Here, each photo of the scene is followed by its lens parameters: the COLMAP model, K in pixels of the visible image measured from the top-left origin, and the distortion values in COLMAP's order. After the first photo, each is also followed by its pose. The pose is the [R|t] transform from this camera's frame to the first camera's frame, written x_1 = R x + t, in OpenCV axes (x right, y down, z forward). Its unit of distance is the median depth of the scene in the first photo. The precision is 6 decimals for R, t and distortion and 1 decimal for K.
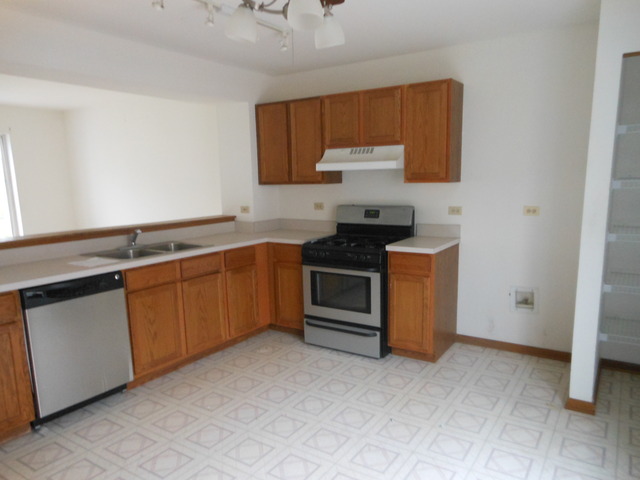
lens RADIAL K [[463.3, 0, 320.9], [0, 463.3, 258.0], [0, 0, 1]] dist [-0.008711, -0.000518]
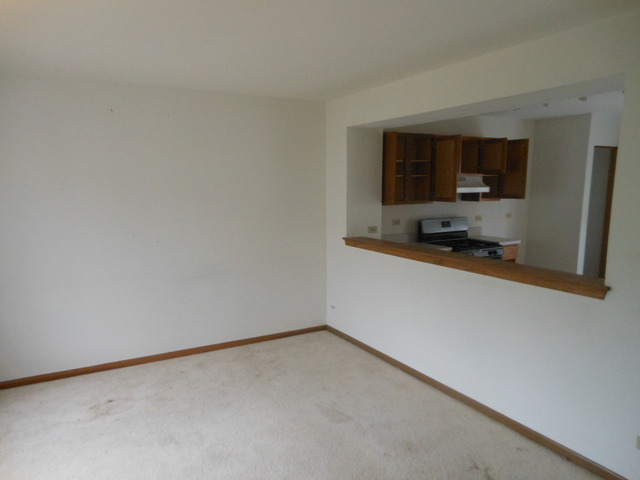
lens RADIAL K [[463.3, 0, 320.9], [0, 463.3, 258.0], [0, 0, 1]] dist [-0.008711, -0.000518]
pose [[0.446488, -0.124191, 0.886129, -1.352391], [0.152620, 0.986379, 0.061341, -0.146650], [-0.881678, 0.107853, 0.459360, 0.760513]]
